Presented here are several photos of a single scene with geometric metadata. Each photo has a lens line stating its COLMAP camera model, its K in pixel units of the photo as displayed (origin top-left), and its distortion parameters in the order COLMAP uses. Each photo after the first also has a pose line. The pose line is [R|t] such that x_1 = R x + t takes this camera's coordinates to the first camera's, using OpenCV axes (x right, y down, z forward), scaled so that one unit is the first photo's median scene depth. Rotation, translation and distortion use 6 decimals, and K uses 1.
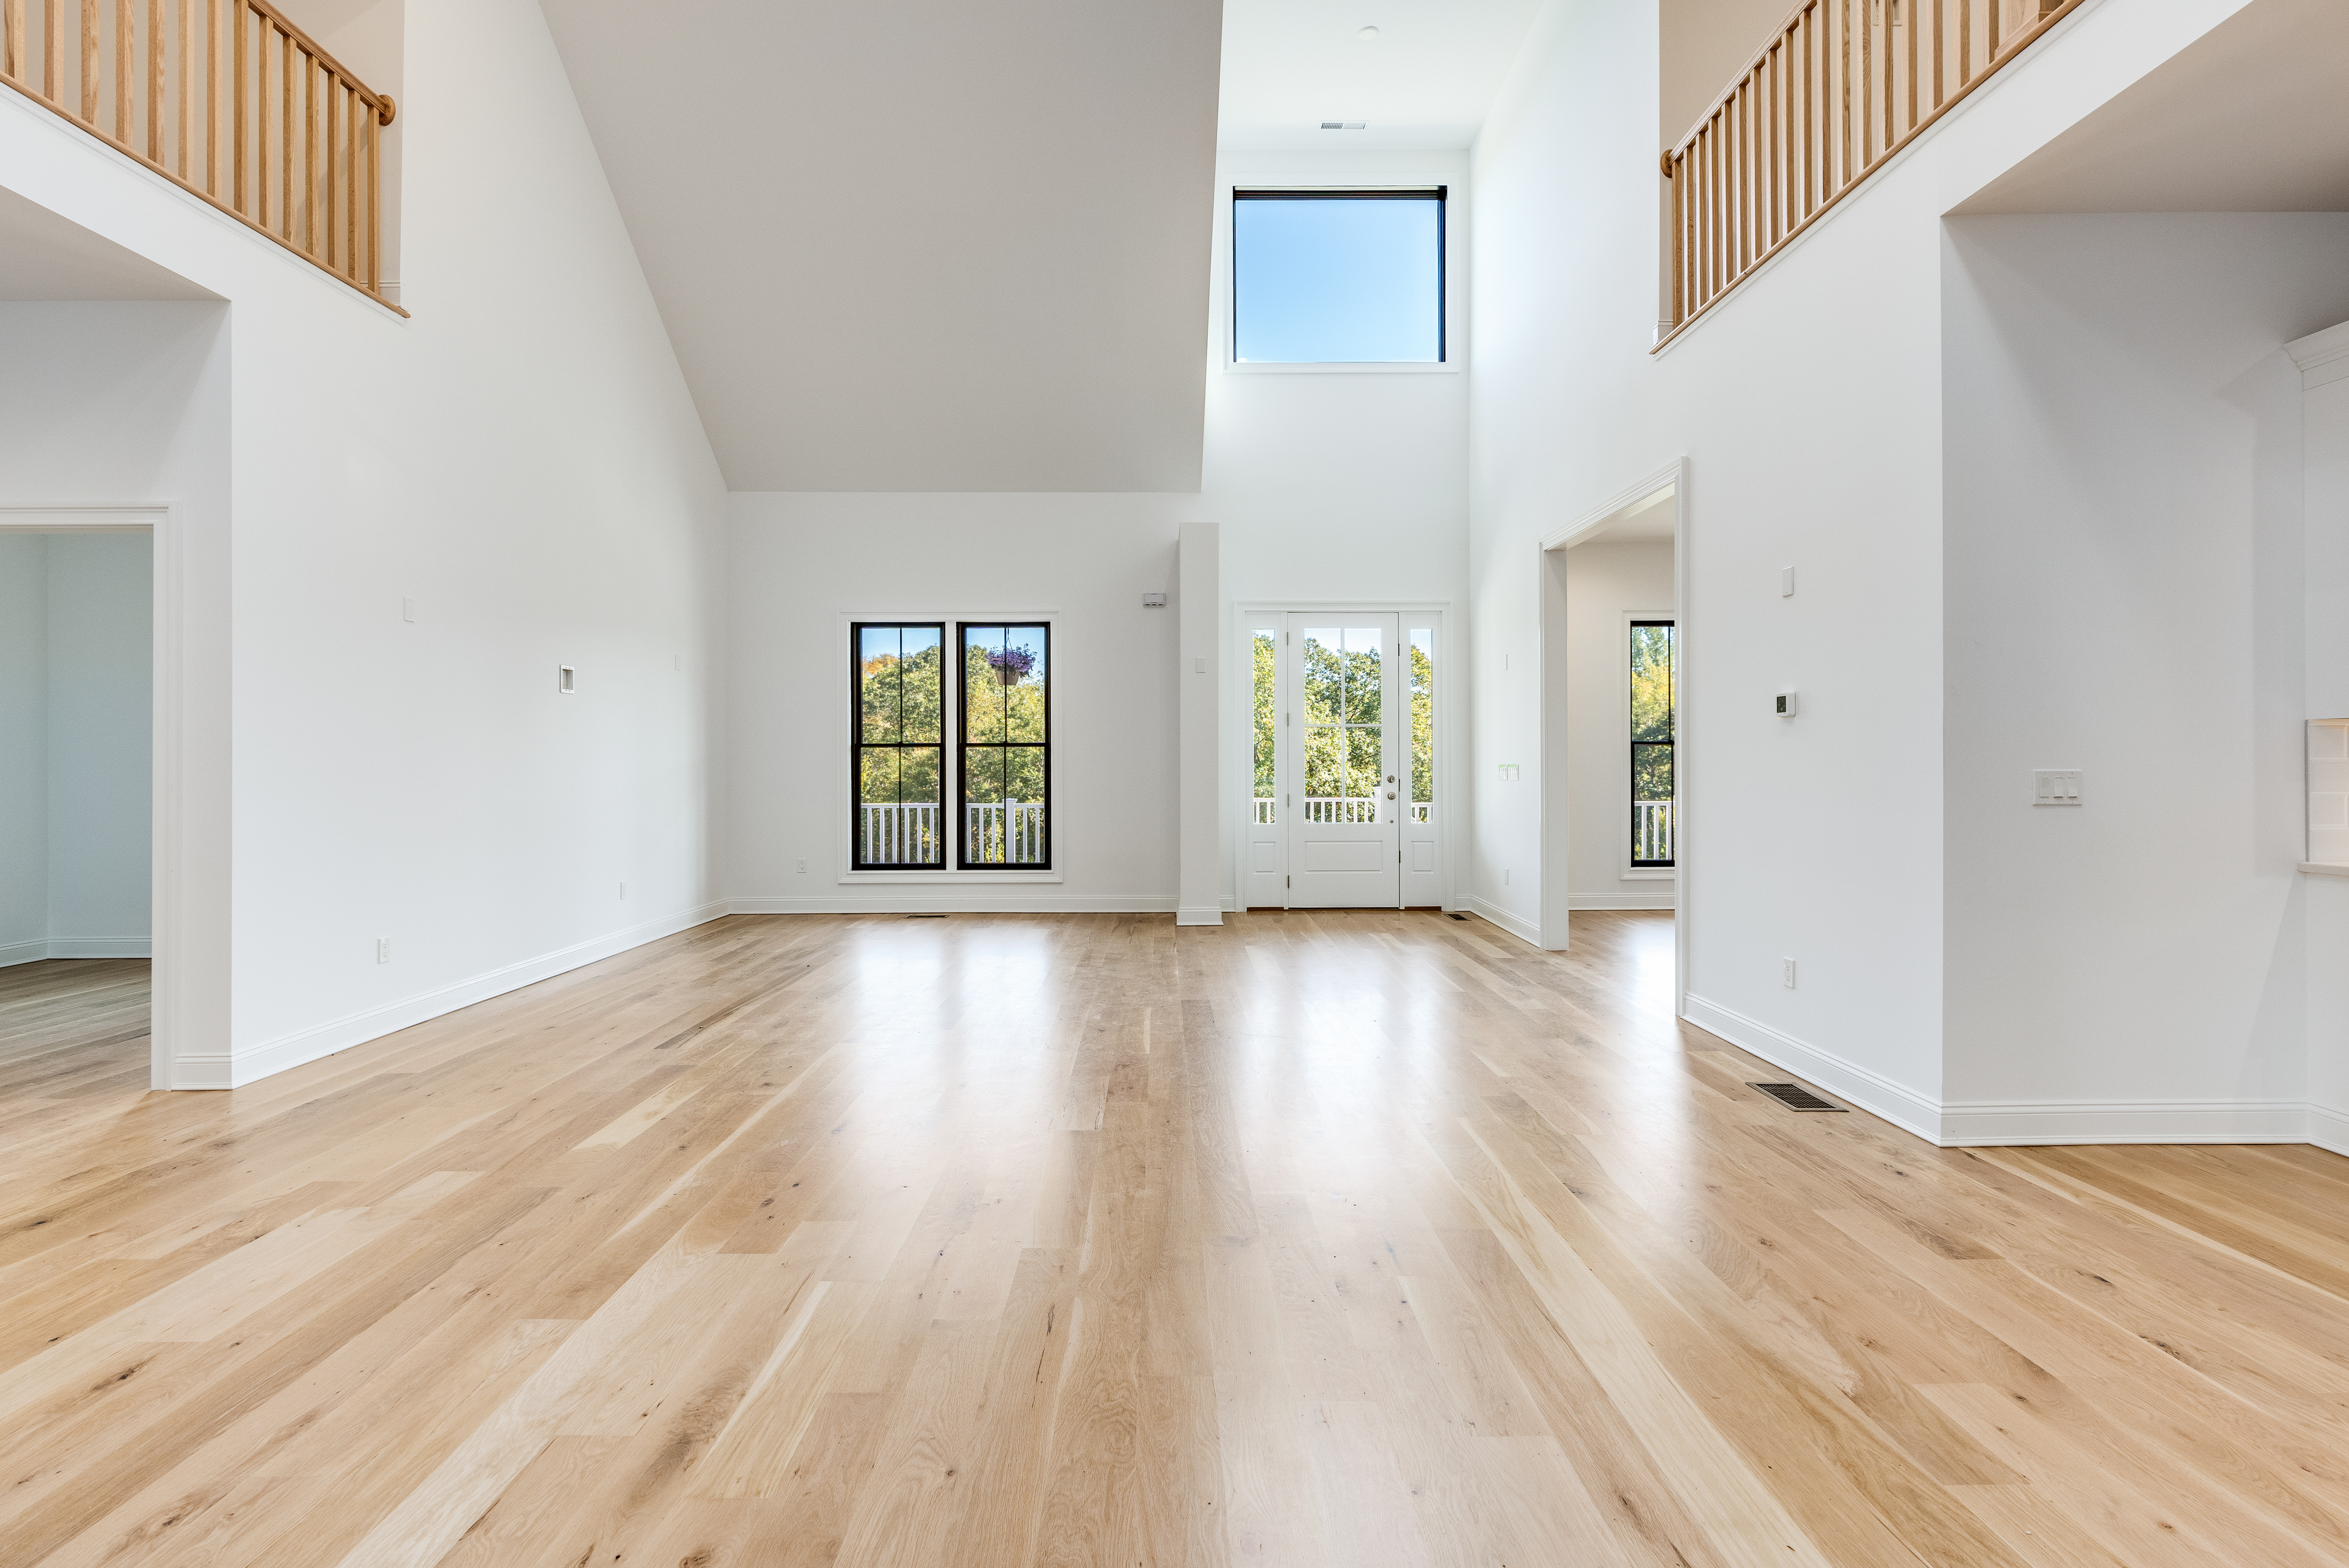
lens RADIAL K [[1085.4, 0, 1160.6], [0, 1085.4, 762.7], [0, 0, 1]] dist [-0.005895, 0.001133]
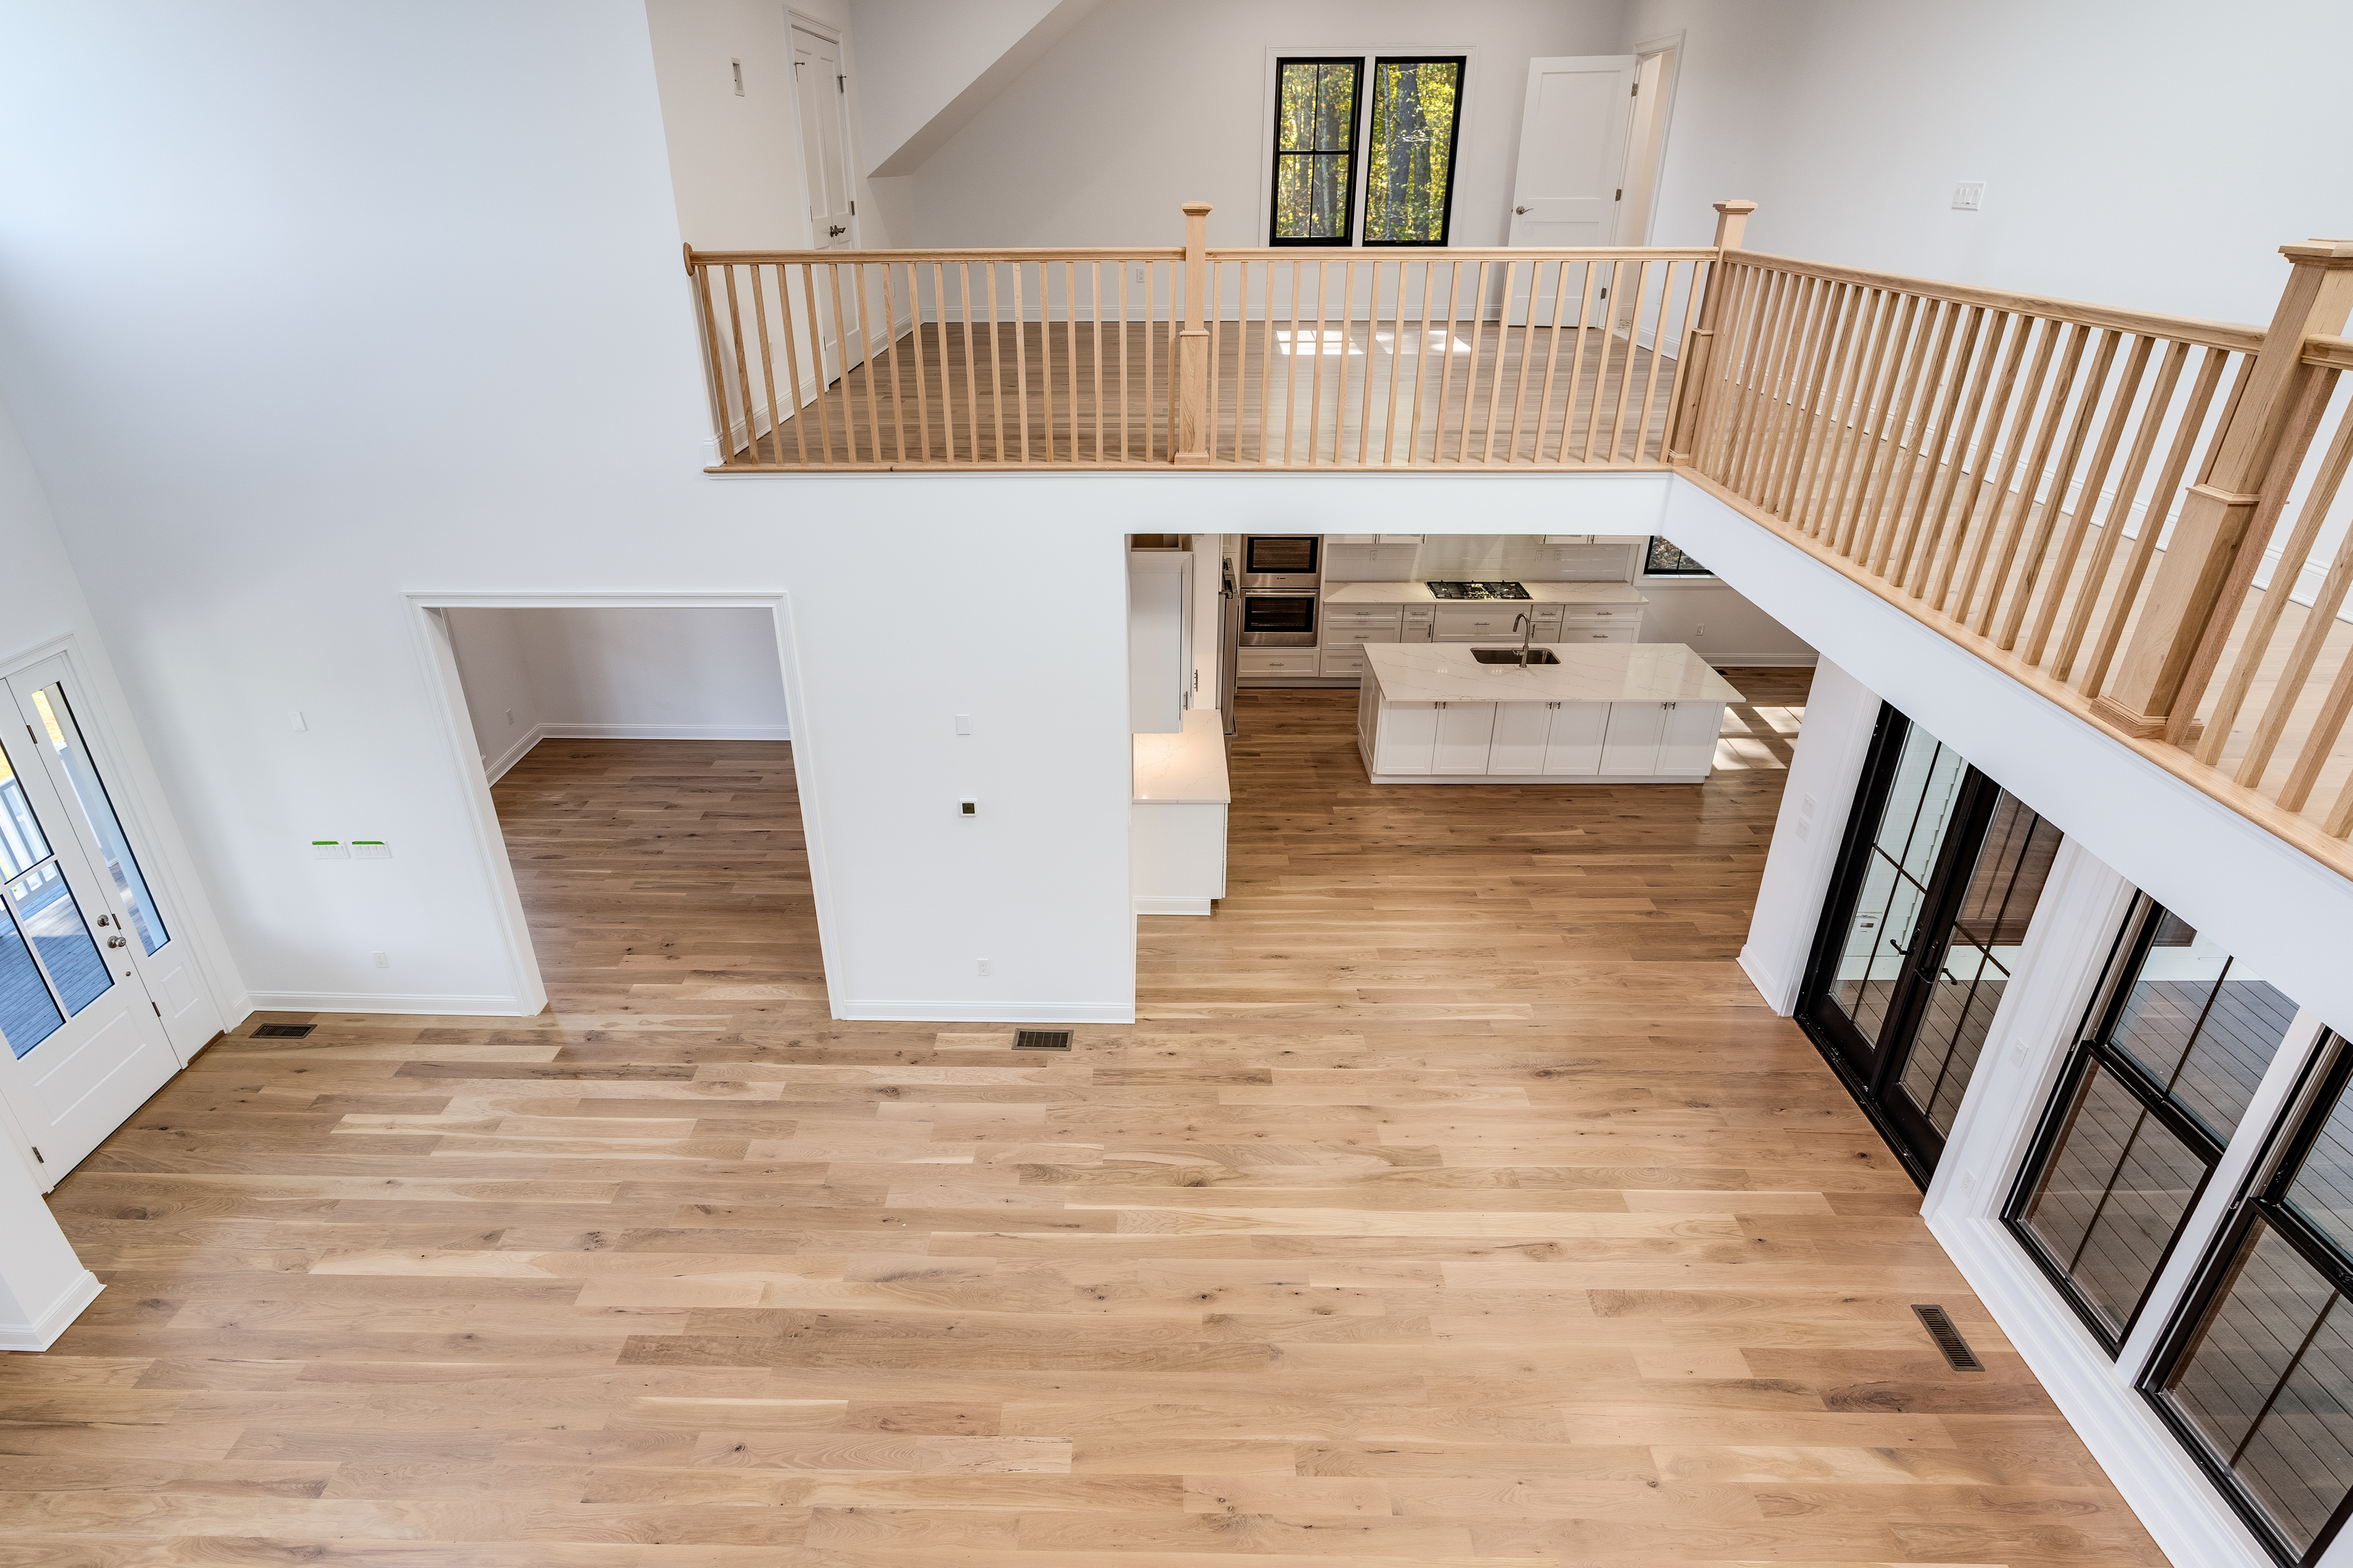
lens RADIAL K [[1229.4, 0, 1130.7], [0, 1229.4, 776.9], [0, 0, 1]] dist [-0.005248, -0.000540]
pose [[0.026241, -0.446849, 0.894224, -0.790939], [0.012463, 0.894609, 0.446676, -0.777891], [-0.999578, -0.000577, 0.029044, 0.746463]]
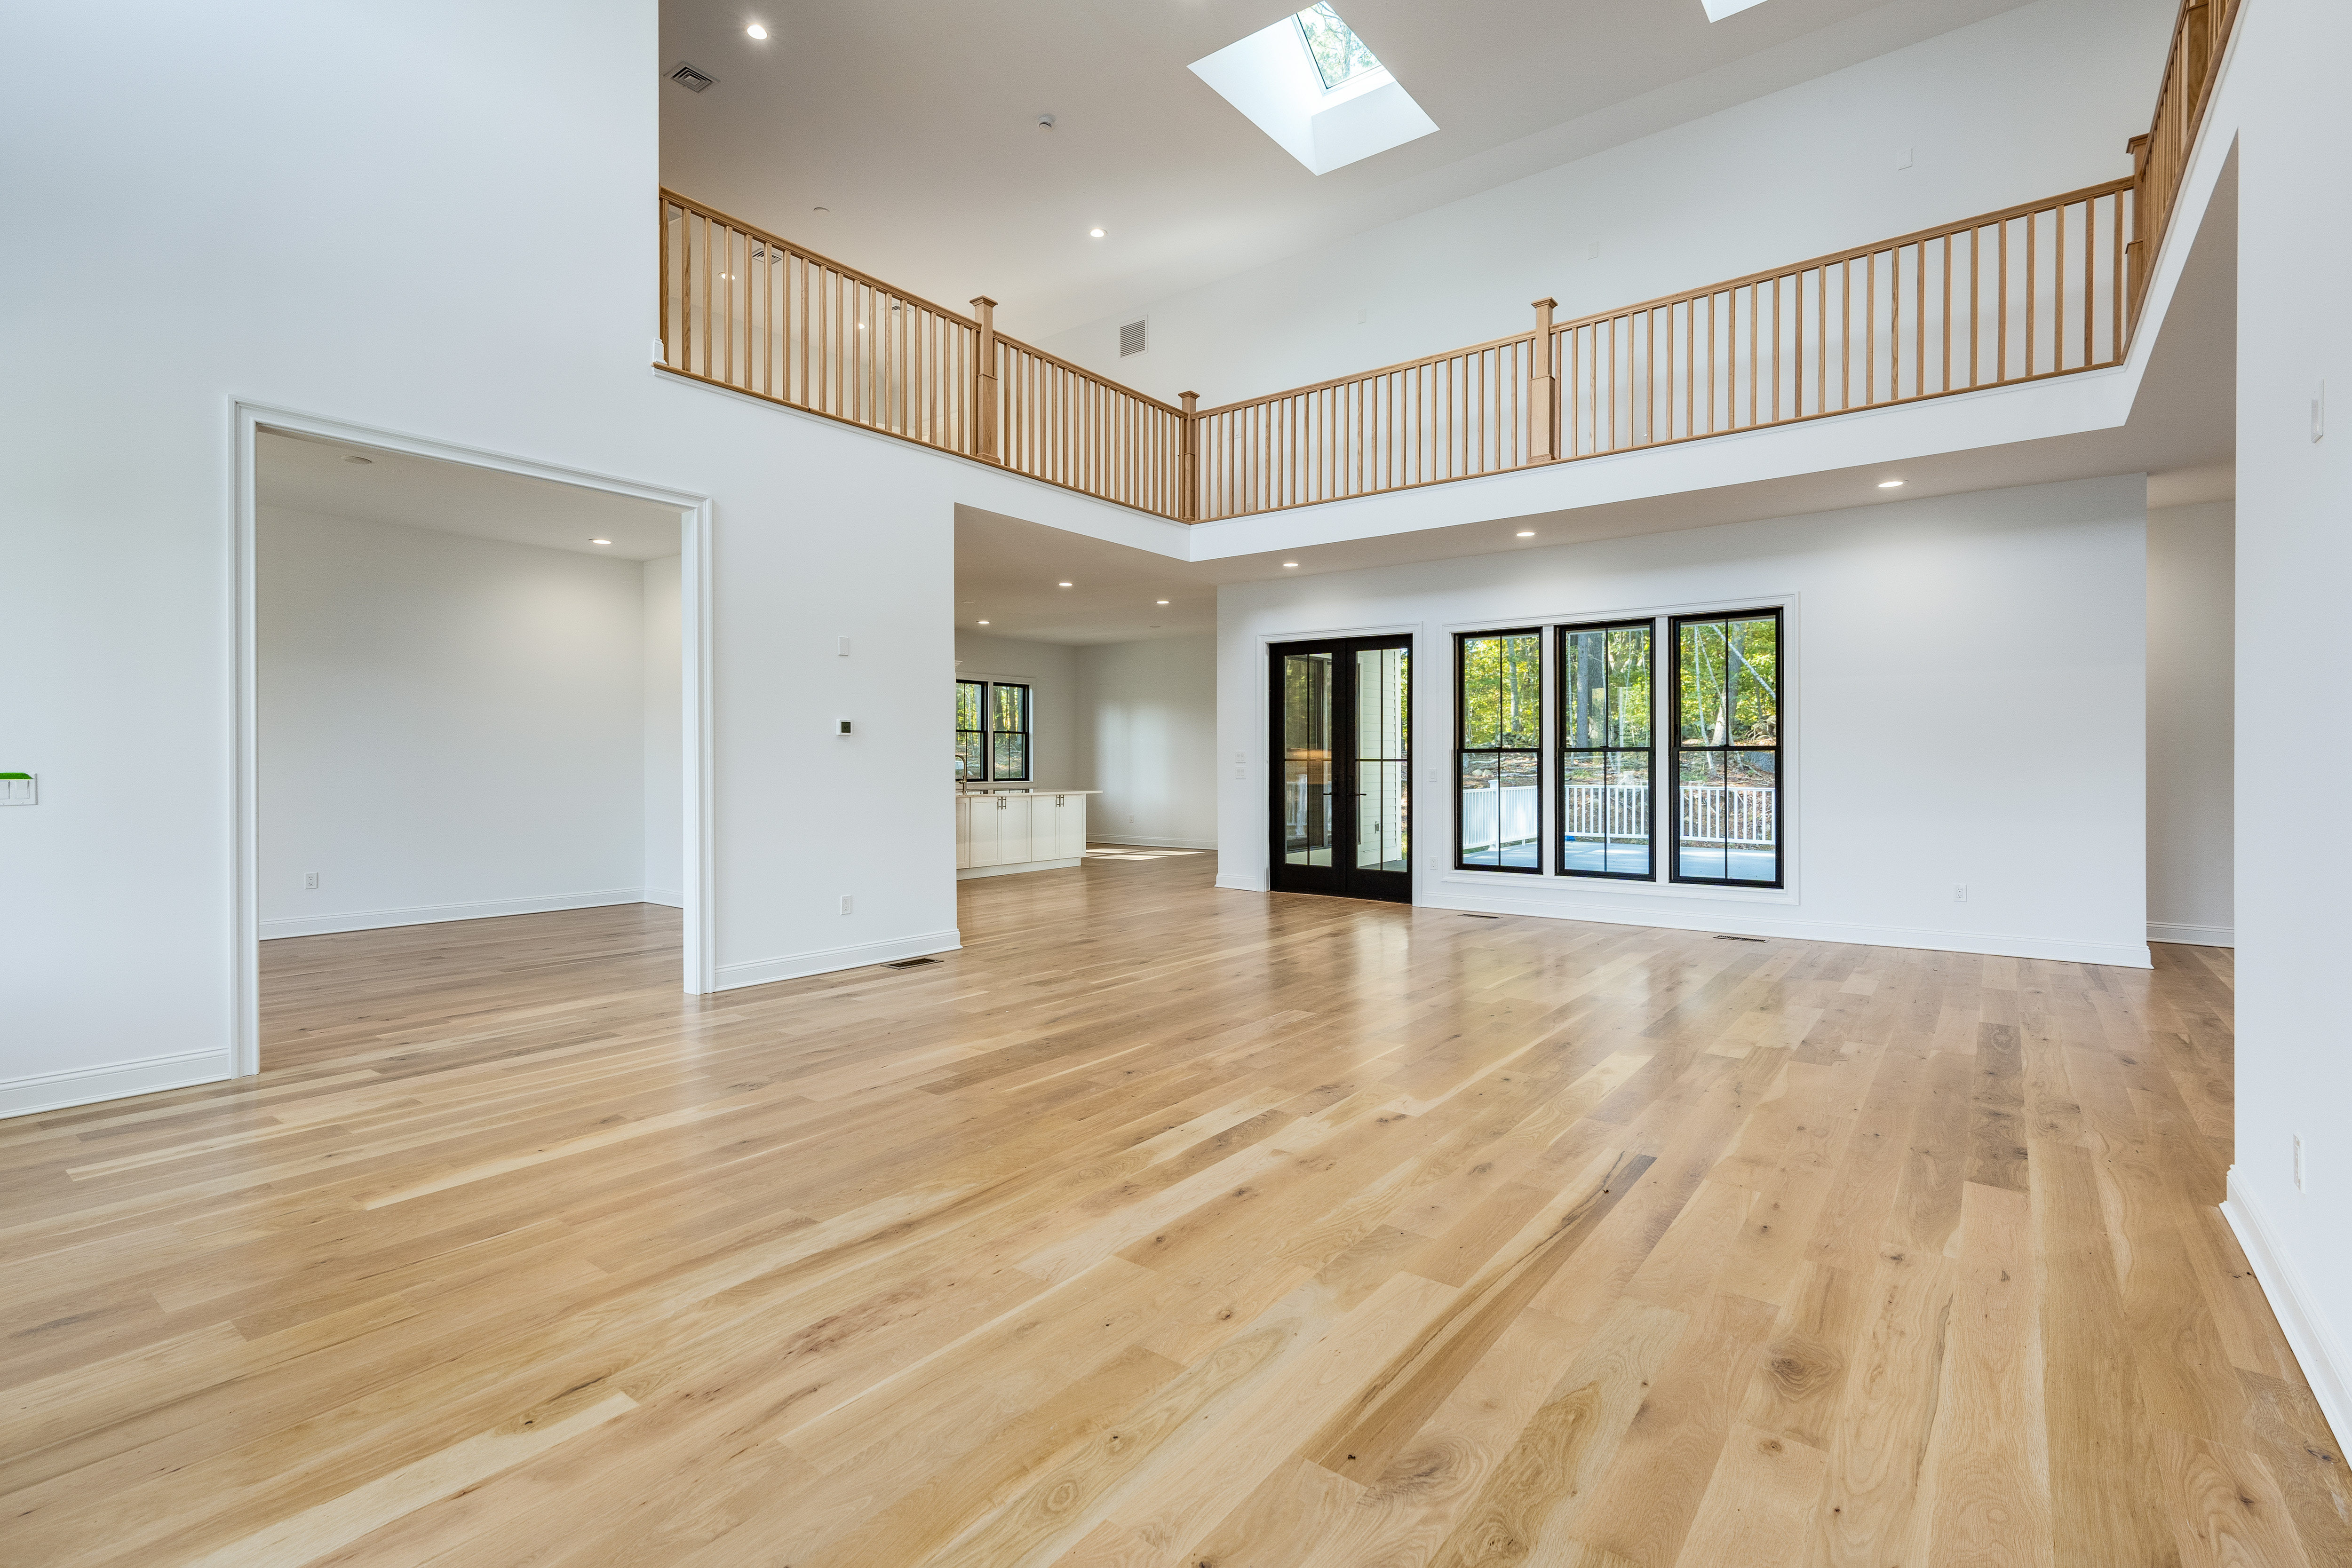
lens RADIAL K [[1086.7, 0, 1170.9], [0, 1086.7, 767.1], [0, 0, 1]] dist [-0.005895, 0.001133]
pose [[-0.789388, -0.000314, 0.613894, -0.706367], [0.002654, 0.999989, 0.003925, -0.003316], [-0.613888, 0.004728, -0.789379, 1.906107]]
